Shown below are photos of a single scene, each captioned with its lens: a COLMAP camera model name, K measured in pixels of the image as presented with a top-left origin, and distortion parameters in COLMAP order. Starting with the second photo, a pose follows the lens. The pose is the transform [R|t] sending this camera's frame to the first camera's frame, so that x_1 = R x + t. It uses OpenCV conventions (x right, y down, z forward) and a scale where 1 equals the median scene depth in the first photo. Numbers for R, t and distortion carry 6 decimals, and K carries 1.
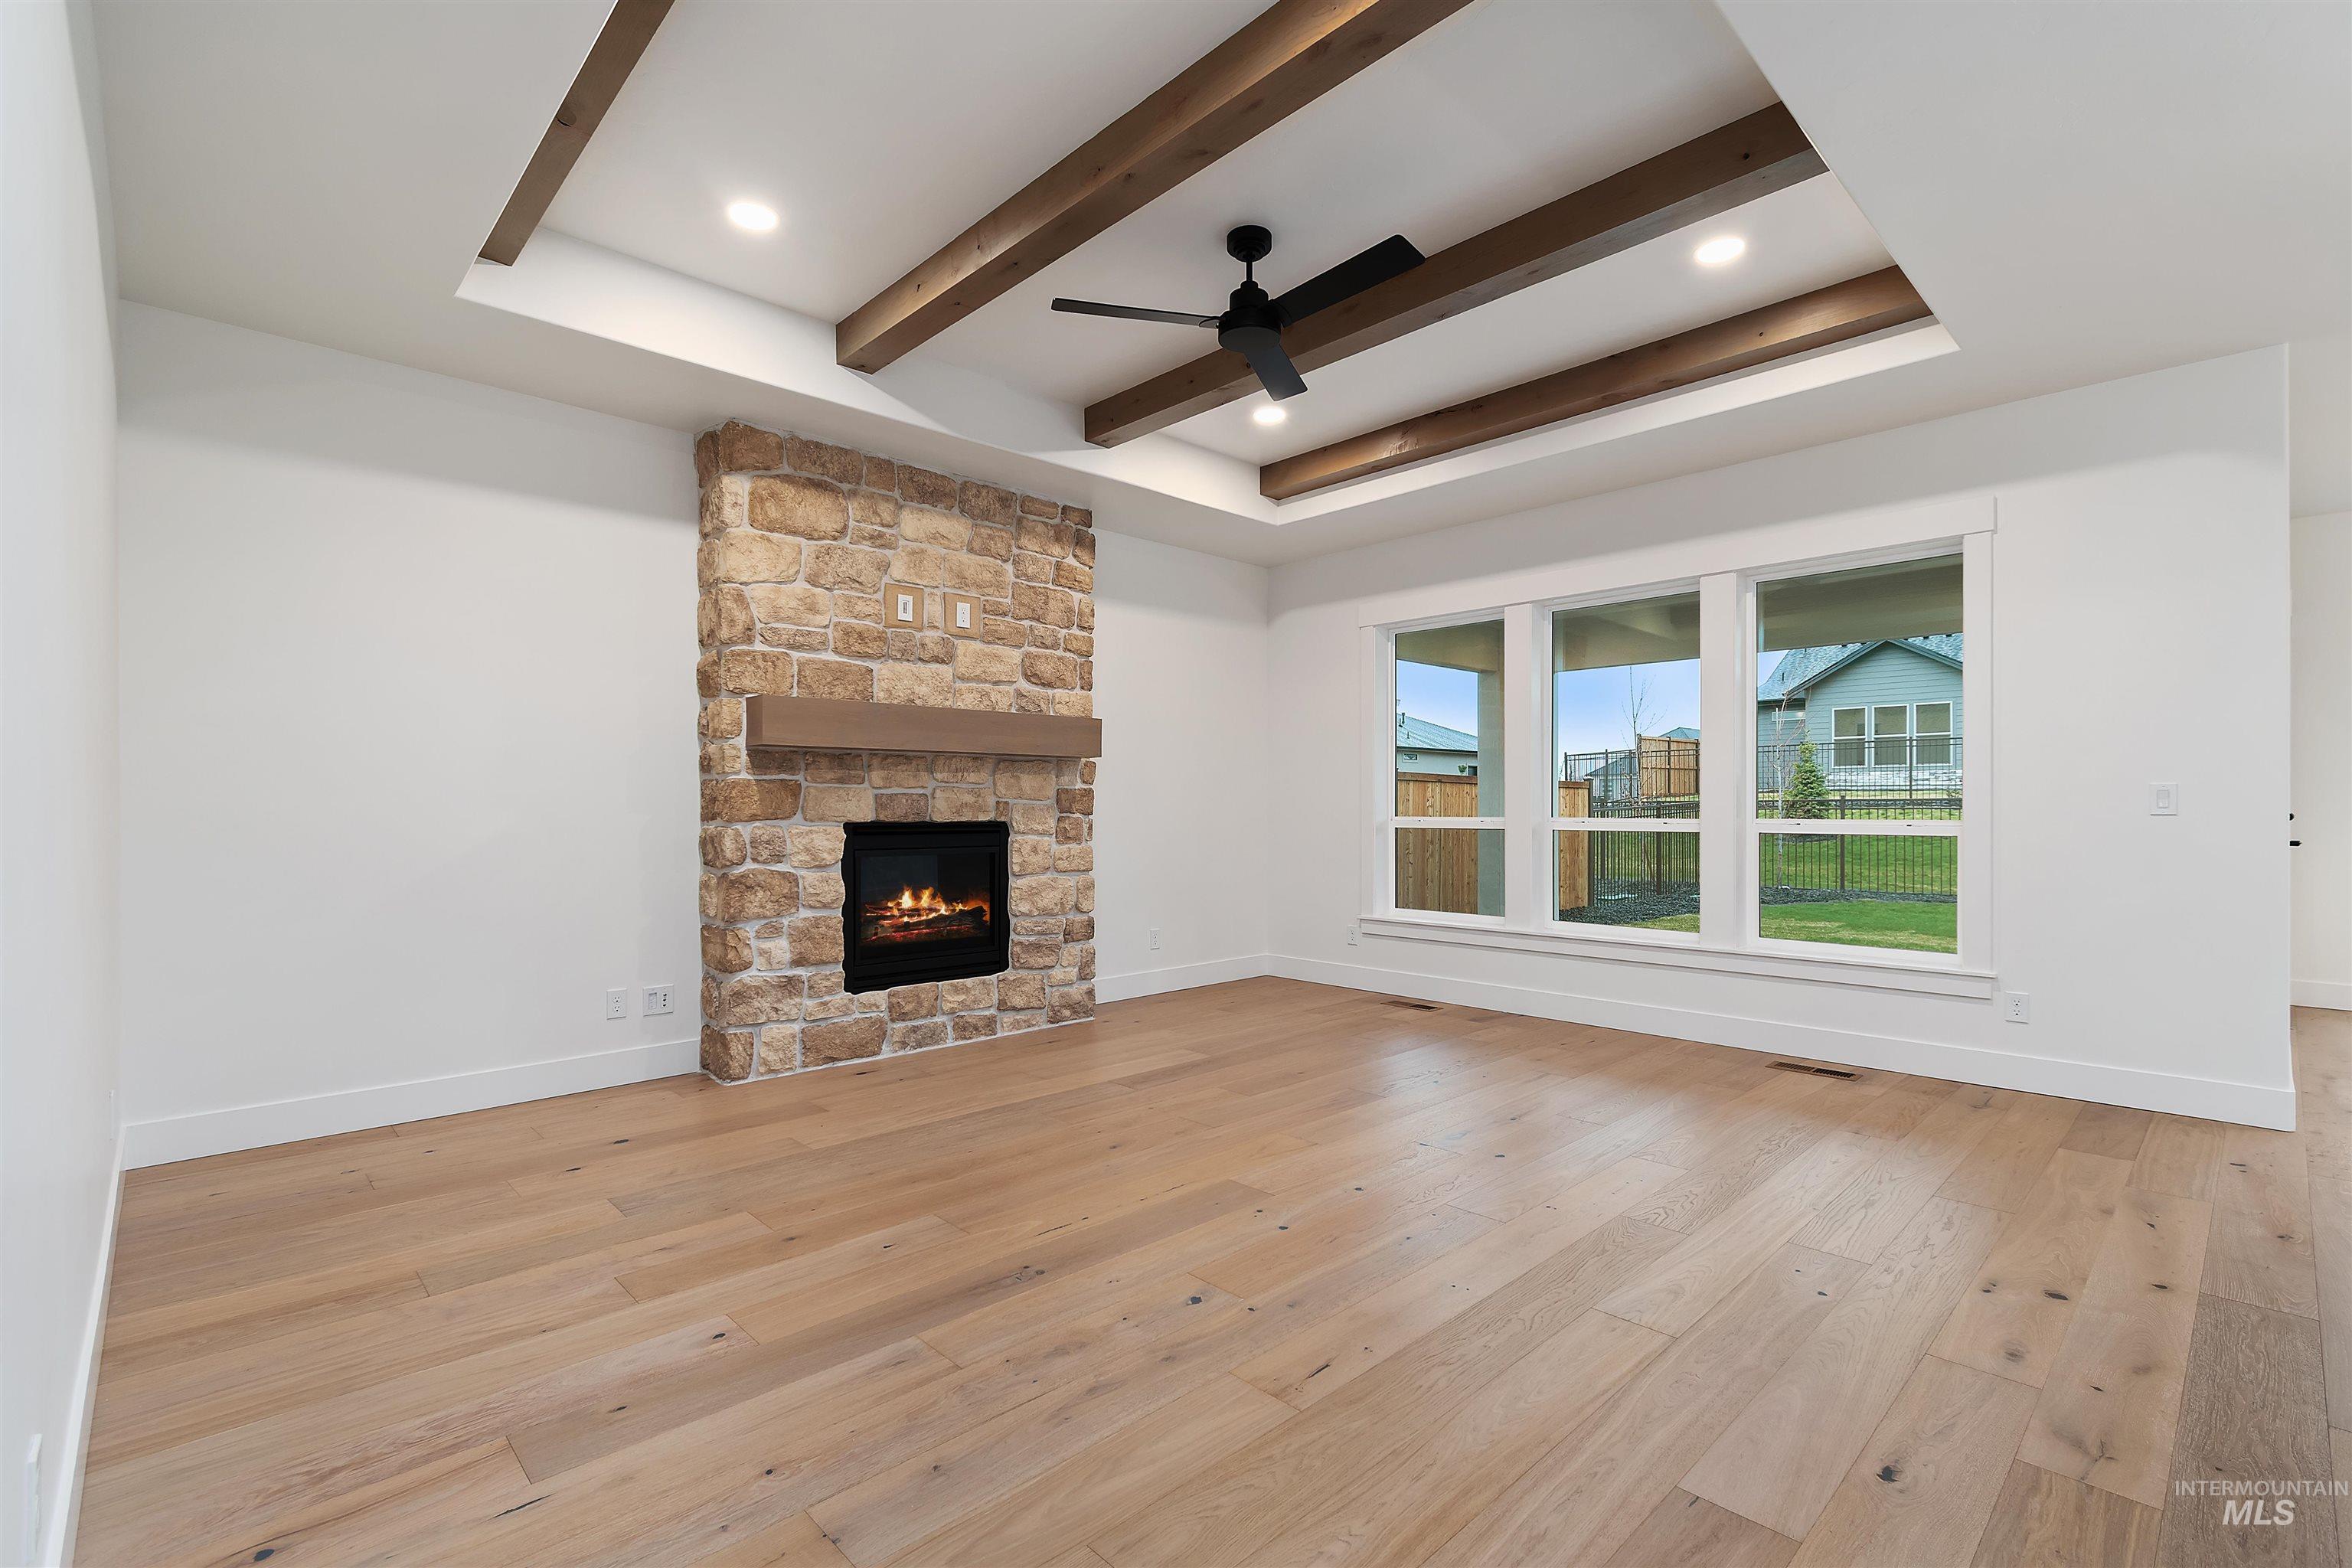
lens RADIAL K [[1035.2, 0, 1167.9], [0, 1035.2, 813.3], [0, 0, 1]] dist [-0.000184, -0.000436]
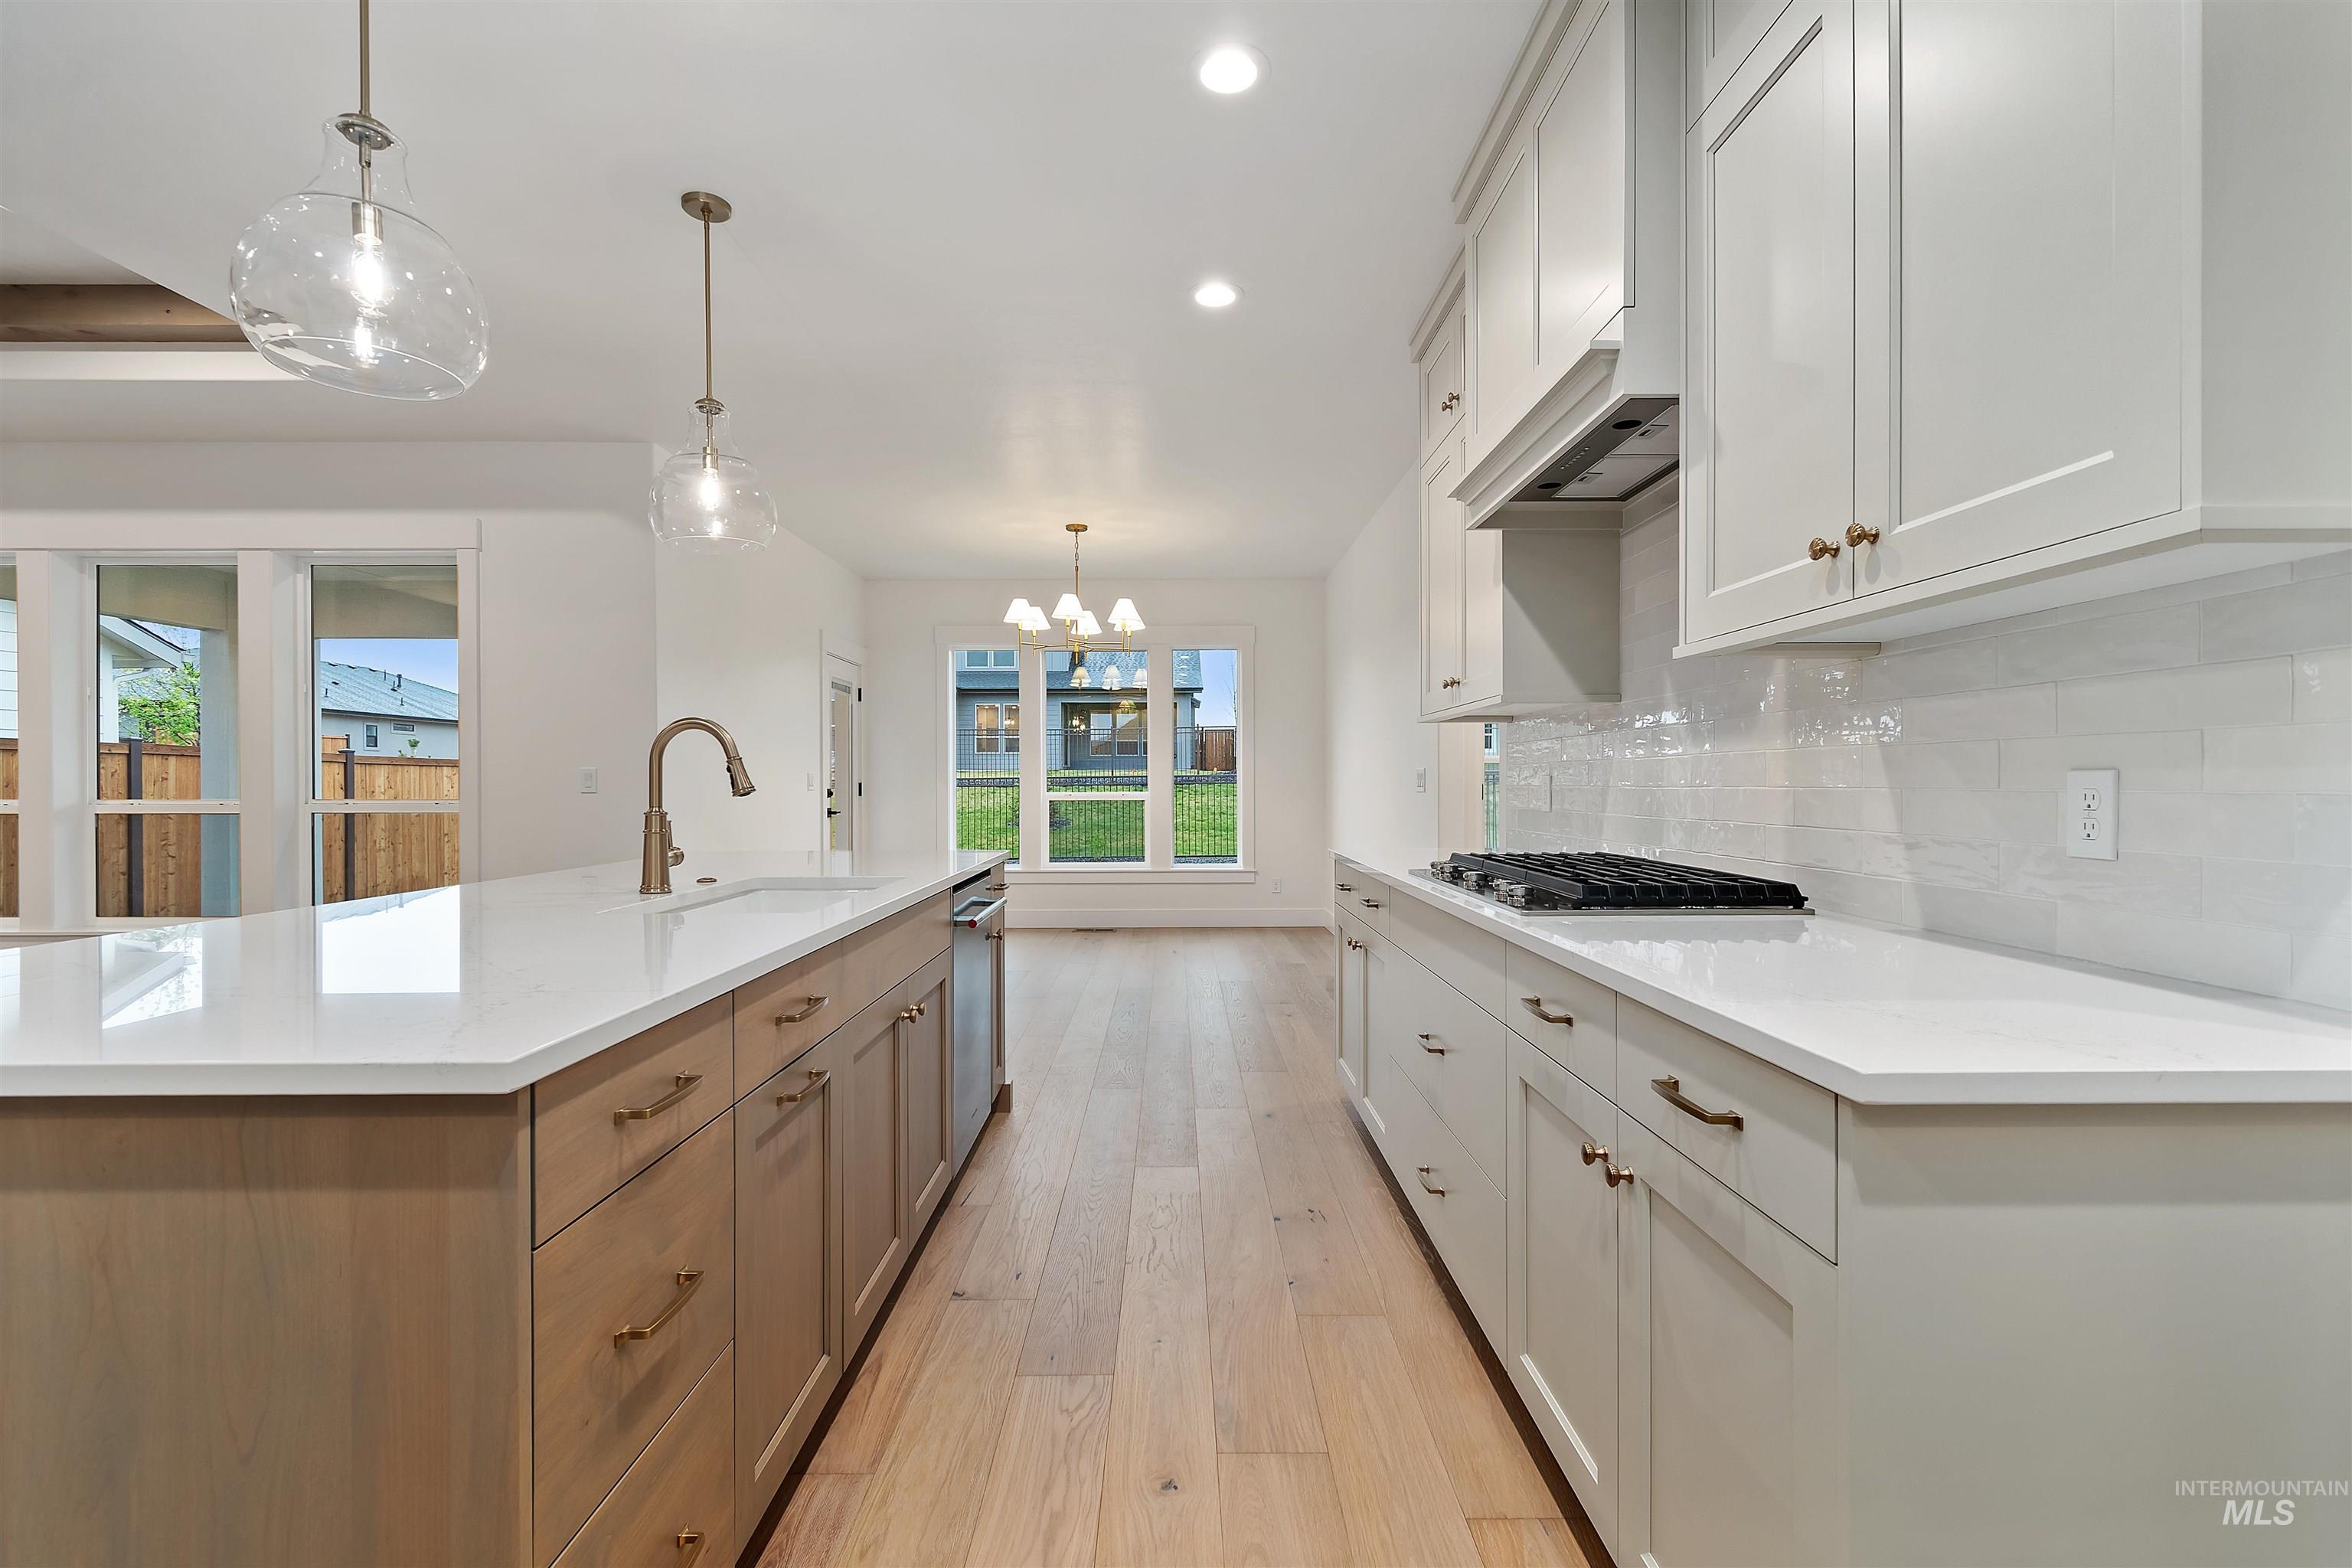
lens RADIAL K [[1035.2, 0, 1164.2], [0, 1035.2, 777.9], [0, 0, 1]] dist [-0.000184, -0.000436]
pose [[0.668816, 0.003833, 0.743418, 0.374832], [0.007316, 0.999904, -0.011737, 0.003737], [-0.743392, 0.013288, 0.668724, -0.292709]]
